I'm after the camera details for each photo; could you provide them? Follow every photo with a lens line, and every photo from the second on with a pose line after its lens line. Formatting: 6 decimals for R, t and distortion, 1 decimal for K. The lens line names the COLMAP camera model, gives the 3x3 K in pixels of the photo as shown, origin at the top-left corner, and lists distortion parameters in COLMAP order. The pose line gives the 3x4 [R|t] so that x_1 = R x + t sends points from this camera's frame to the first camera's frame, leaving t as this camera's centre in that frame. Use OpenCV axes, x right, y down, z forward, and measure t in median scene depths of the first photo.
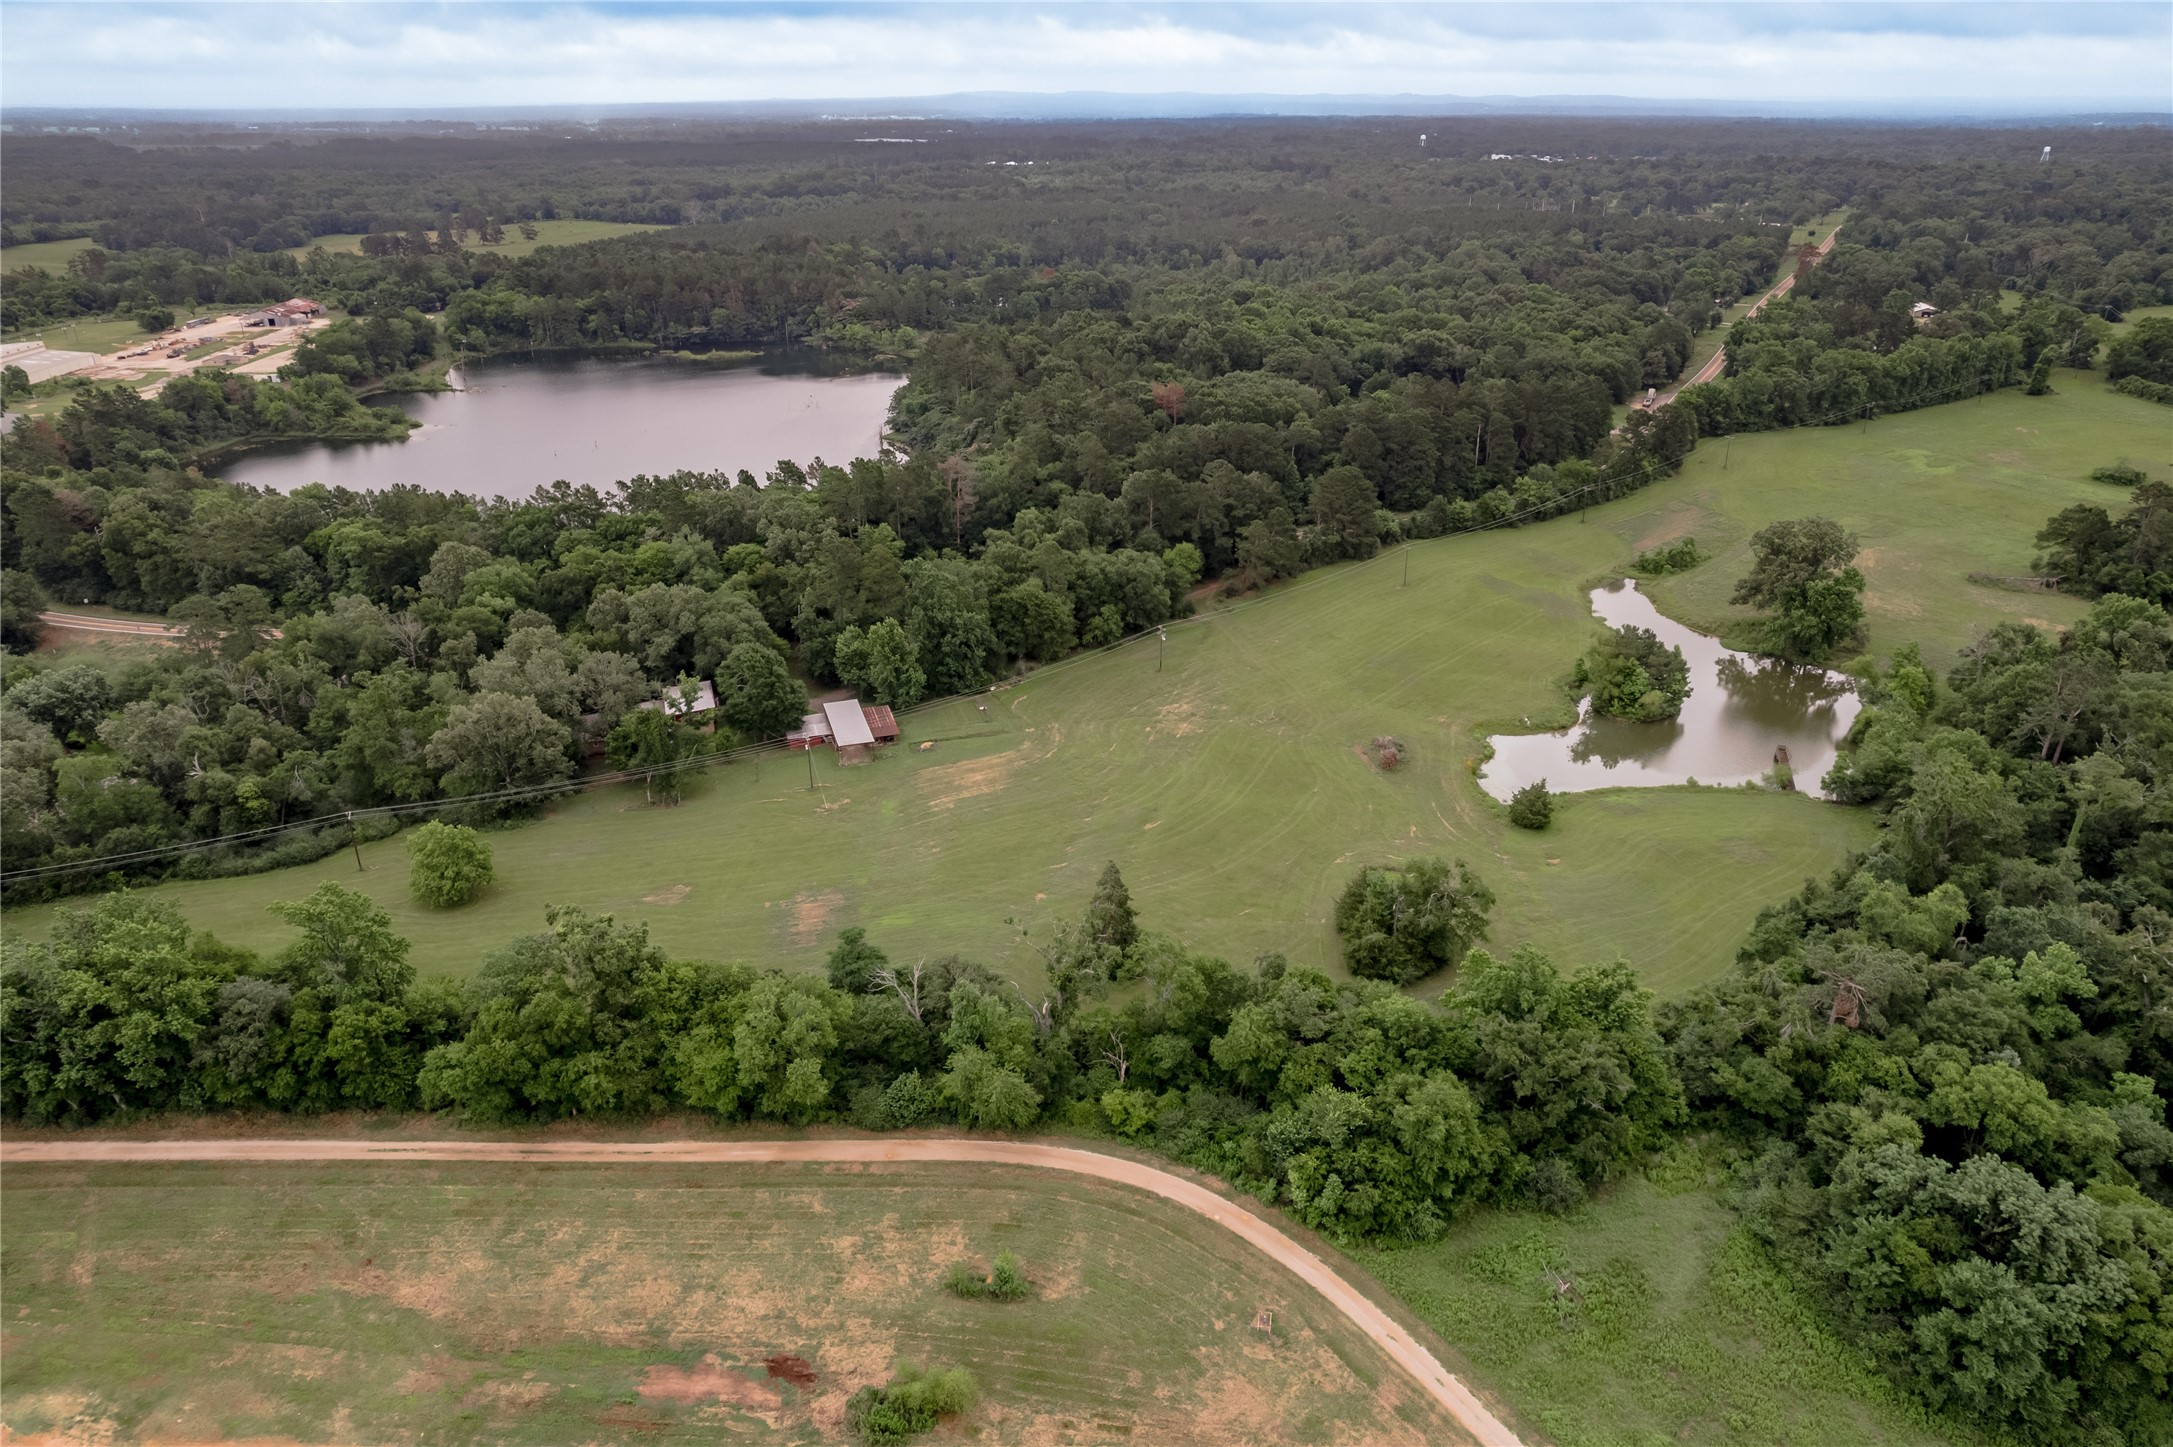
lens RADIAL K [[1403.4, 0, 1106.6], [0, 1403.4, 703.1], [0, 0, 1]] dist [-0.077519, 0.069019]
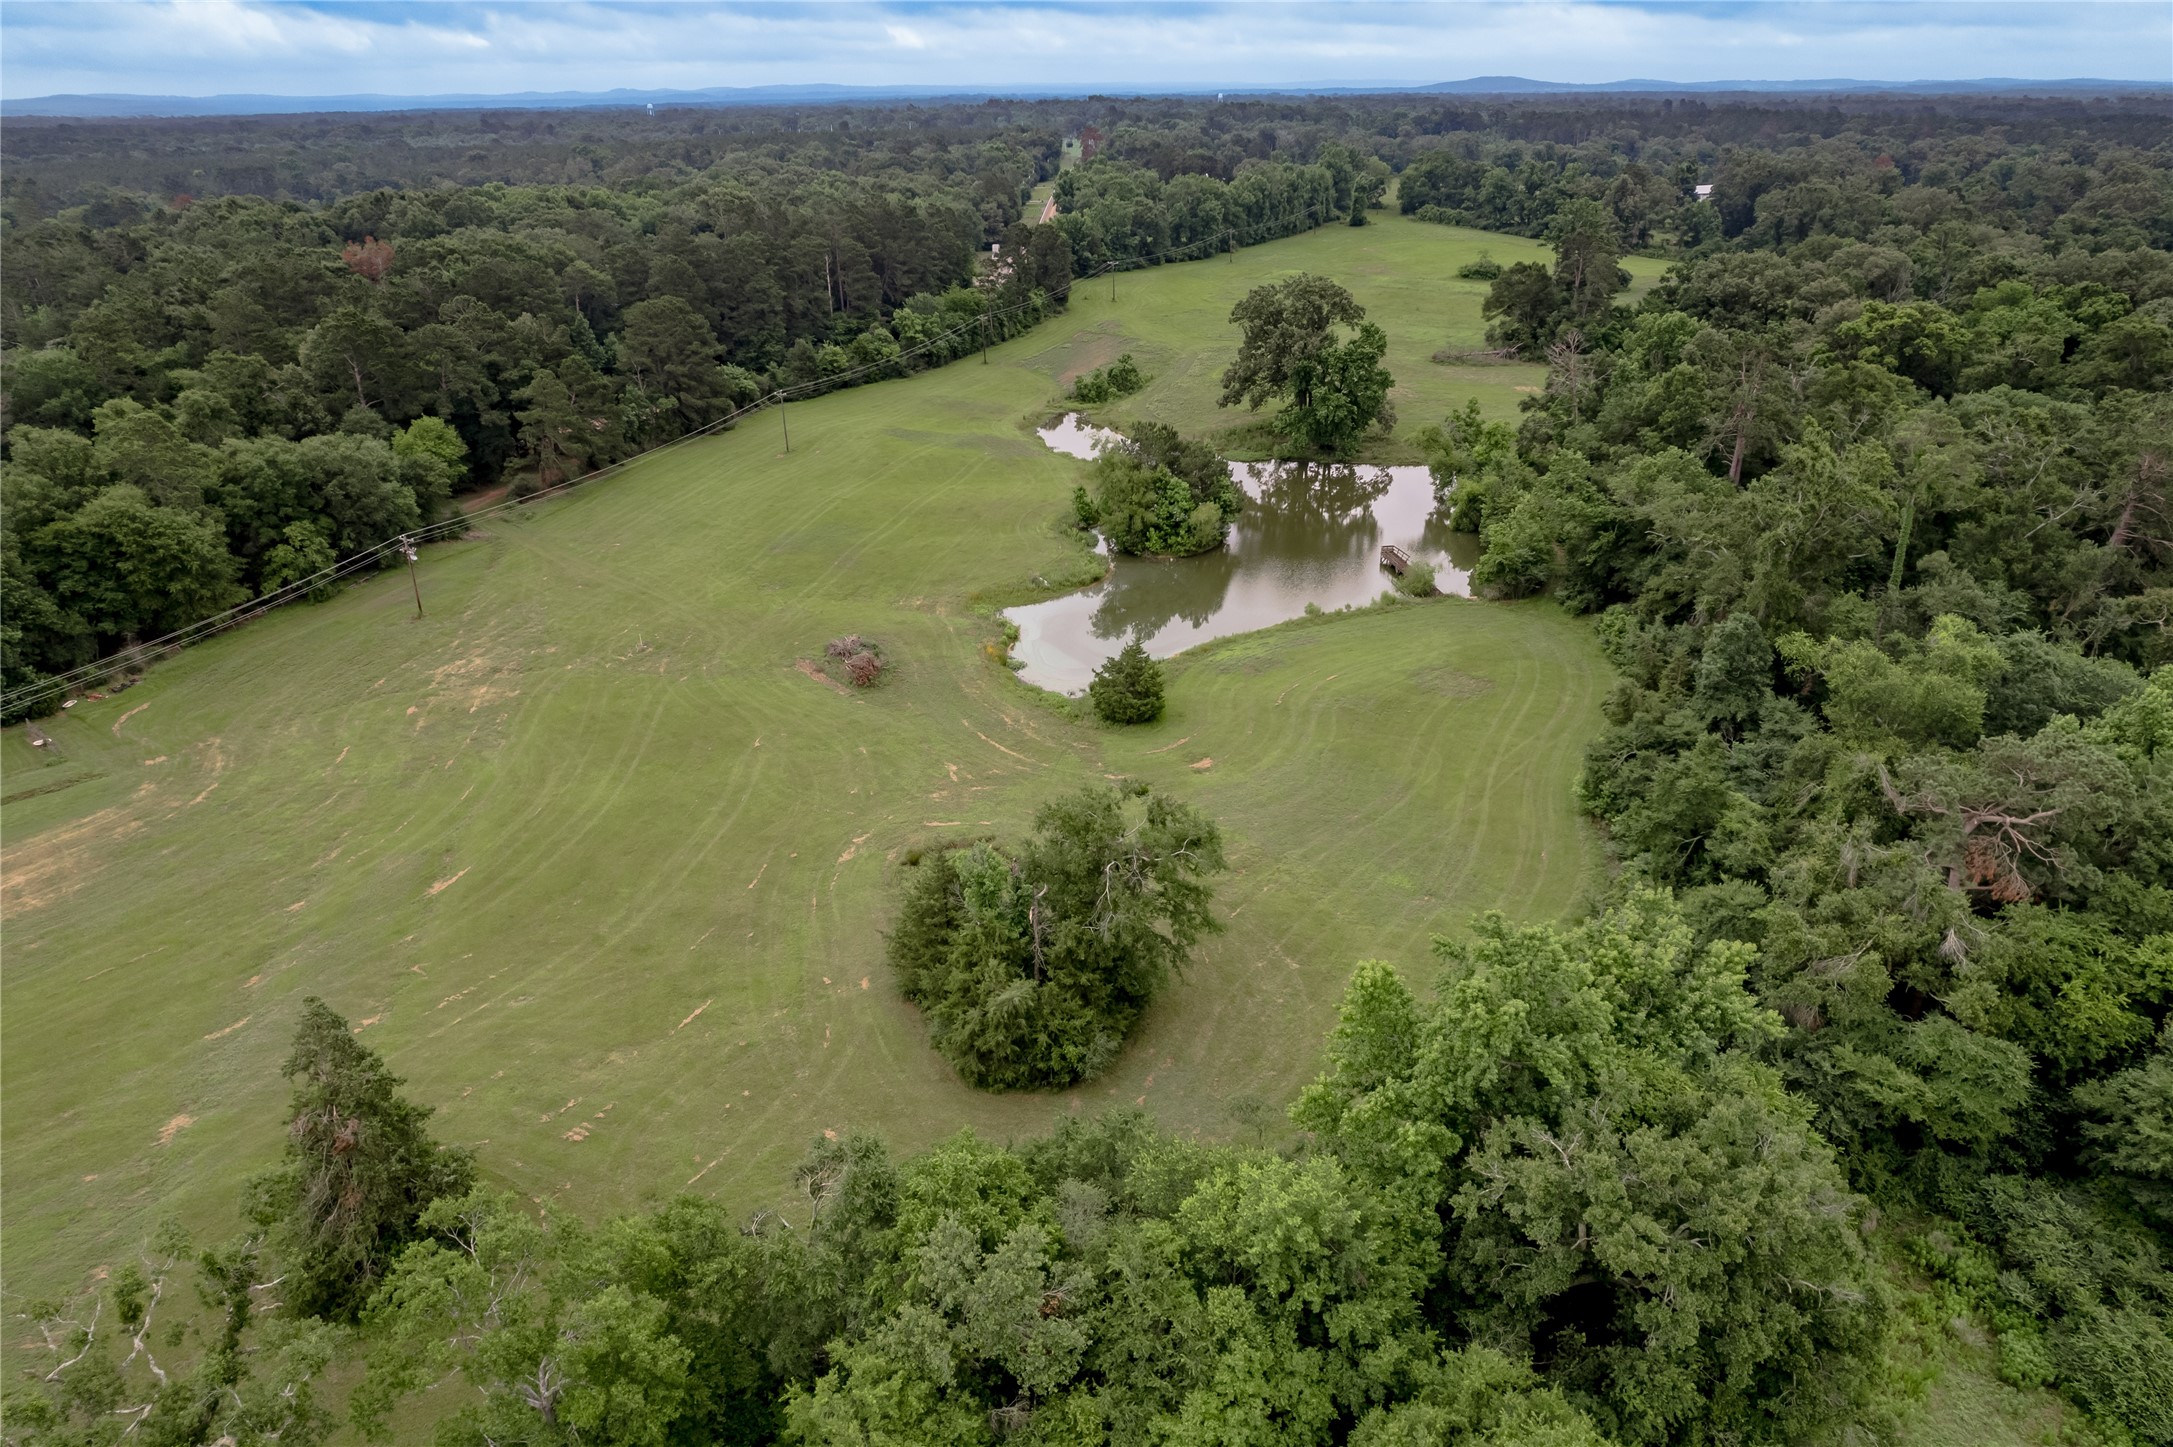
lens RADIAL K [[1403.4, 0, 1098.0], [0, 1403.4, 711.3], [0, 0, 1]] dist [-0.077519, 0.069019]
pose [[0.876442, -0.206845, 0.434816, 0.021343], [0.204155, 0.977476, 0.053485, 0.031605], [-0.436085, 0.041893, 0.898930, 0.299199]]
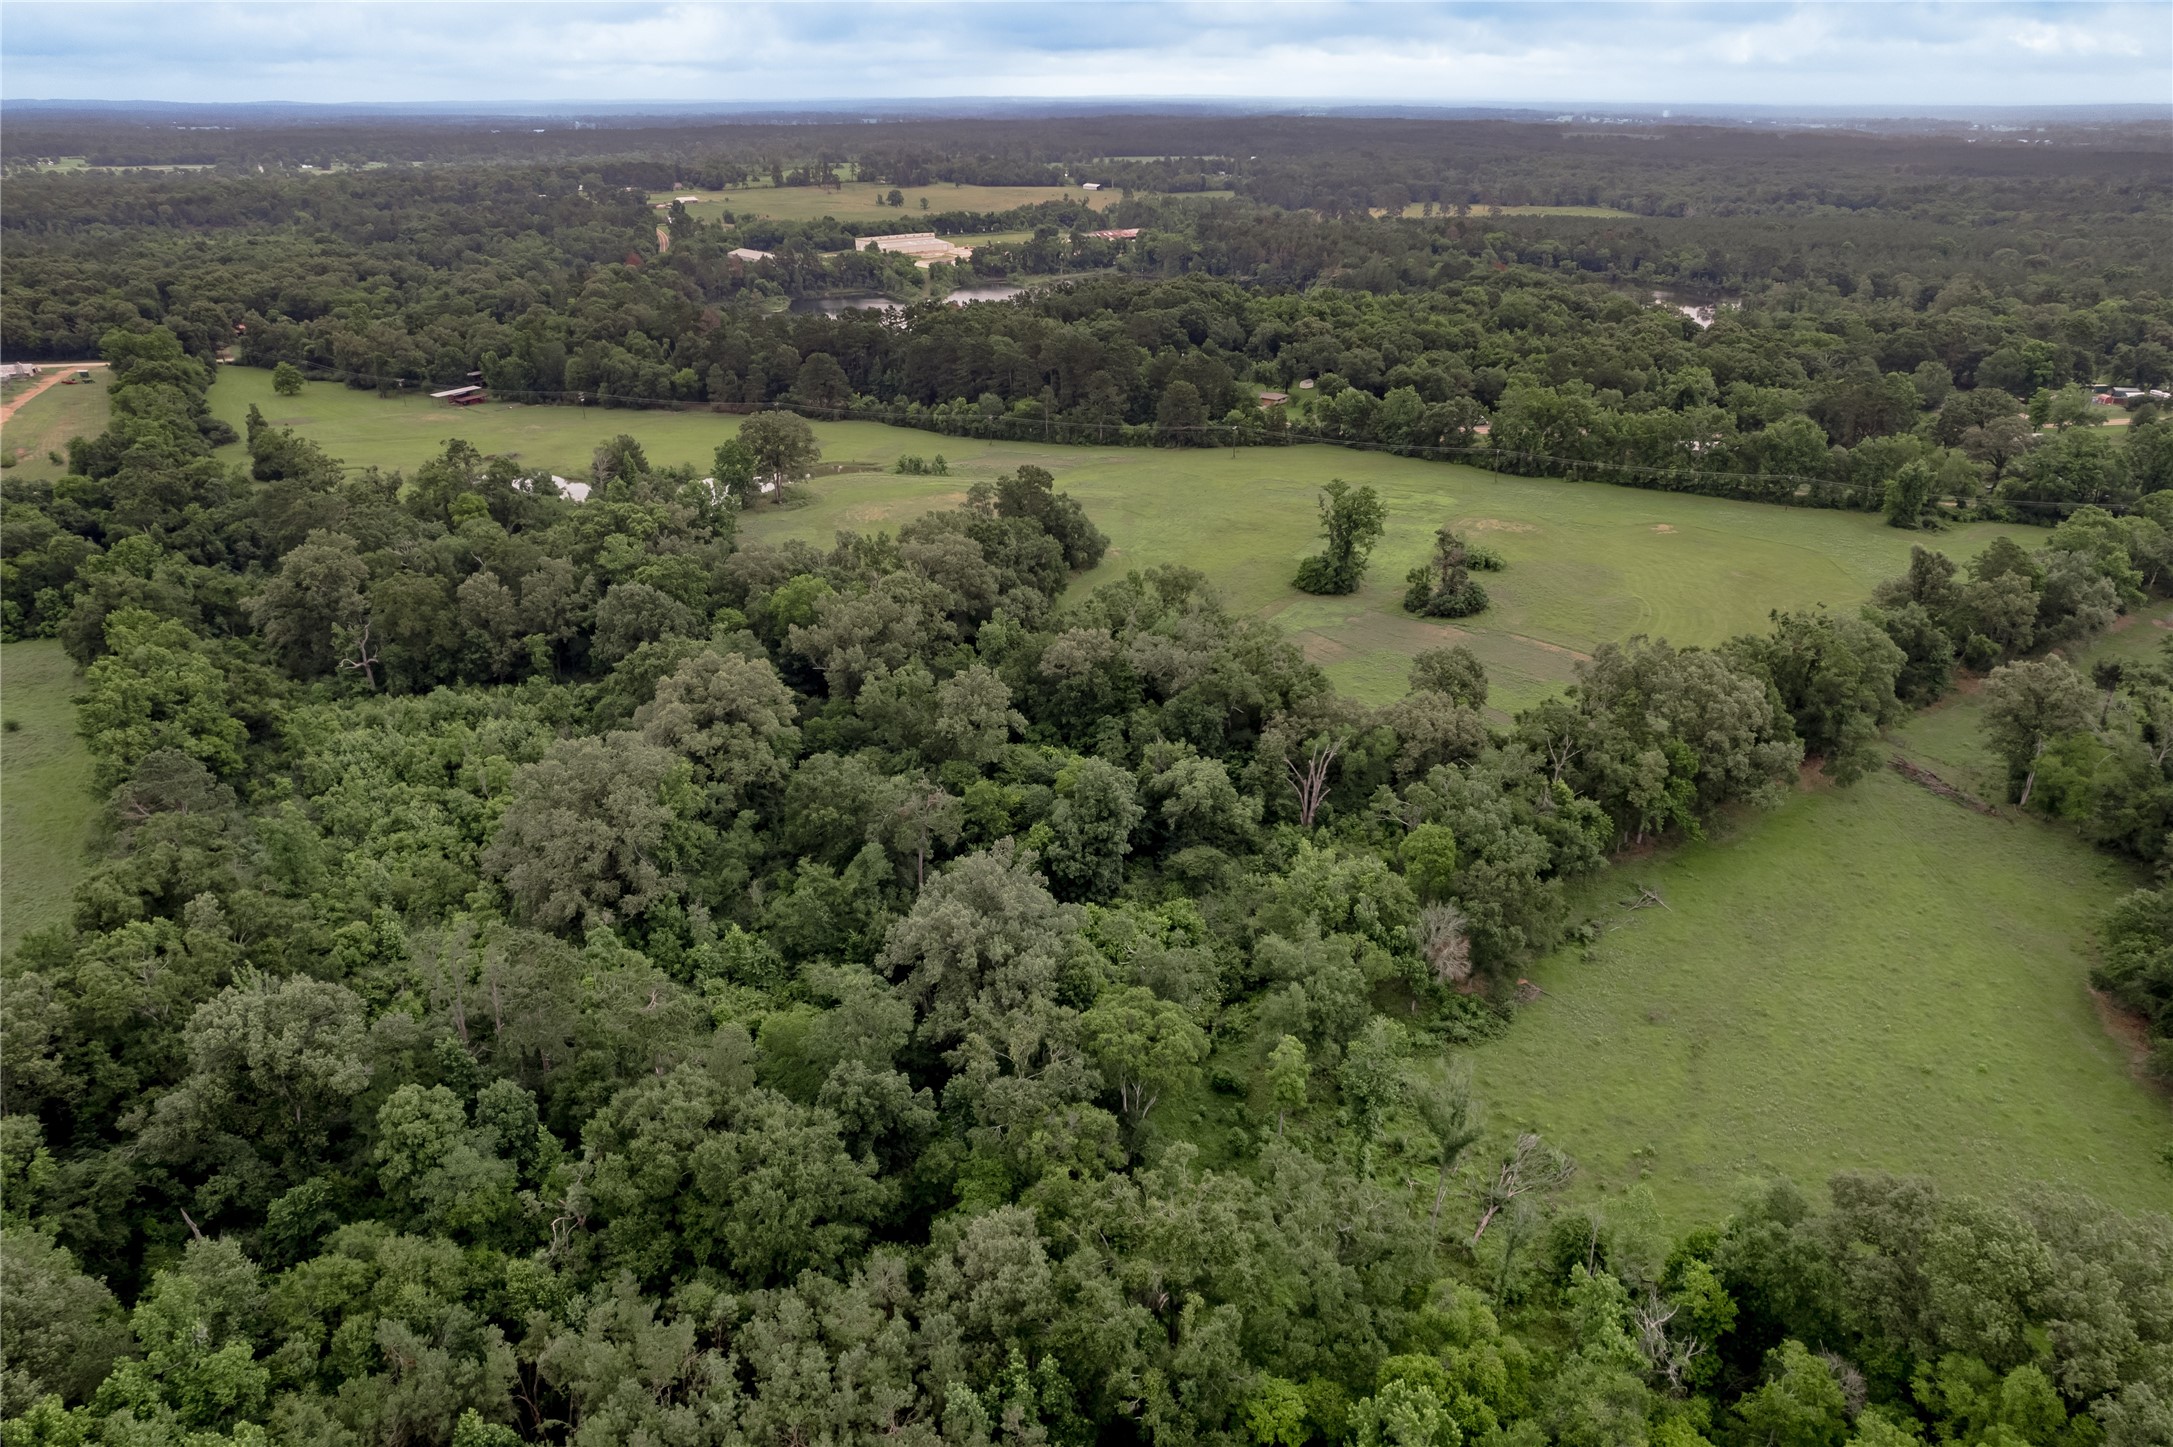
lens RADIAL K [[1403.4, 0, 1095.5], [0, 1403.4, 722.2], [0, 0, 1]] dist [-0.077519, 0.069019]
pose [[0.529275, 0.354718, -0.770742, 1.490959], [-0.344069, 0.920098, 0.187180, -0.175770], [0.775554, 0.166119, 0.609032, 0.383609]]
